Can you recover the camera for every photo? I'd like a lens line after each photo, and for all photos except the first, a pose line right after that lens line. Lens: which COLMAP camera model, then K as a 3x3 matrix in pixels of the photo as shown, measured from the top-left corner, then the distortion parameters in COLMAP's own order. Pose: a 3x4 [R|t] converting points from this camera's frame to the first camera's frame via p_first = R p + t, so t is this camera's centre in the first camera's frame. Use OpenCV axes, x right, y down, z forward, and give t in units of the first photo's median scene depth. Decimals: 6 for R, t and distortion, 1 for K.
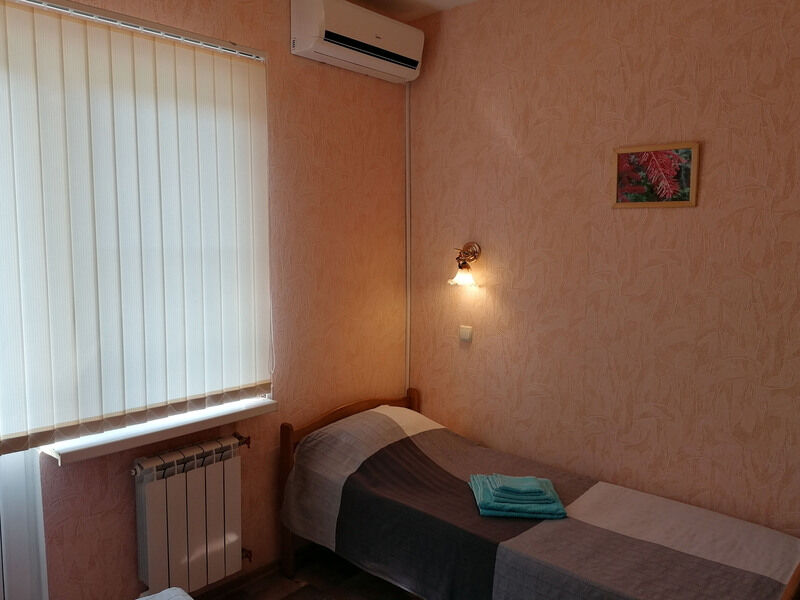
lens RADIAL K [[601.4, 0, 402.6], [0, 601.4, 298.4], [0, 0, 1]] dist [0.071761, -0.074686]
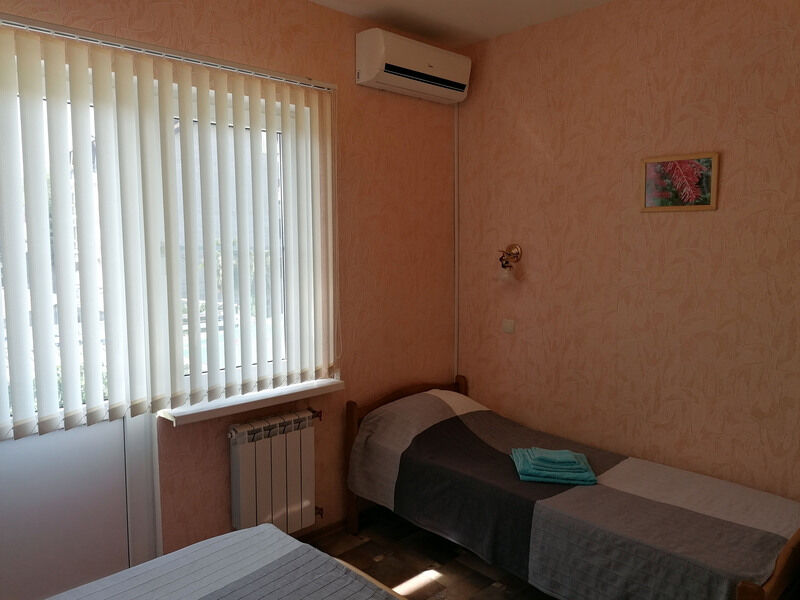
lens RADIAL K [[601.4, 0, 397.8], [0, 601.4, 298.4], [0, 0, 1]] dist [0.071761, -0.074686]
pose [[0.996177, -0.000550, -0.087352, -0.002342], [-0.000432, 0.999937, -0.011219, 0.023610], [0.087353, 0.011213, 0.996114, -0.157179]]
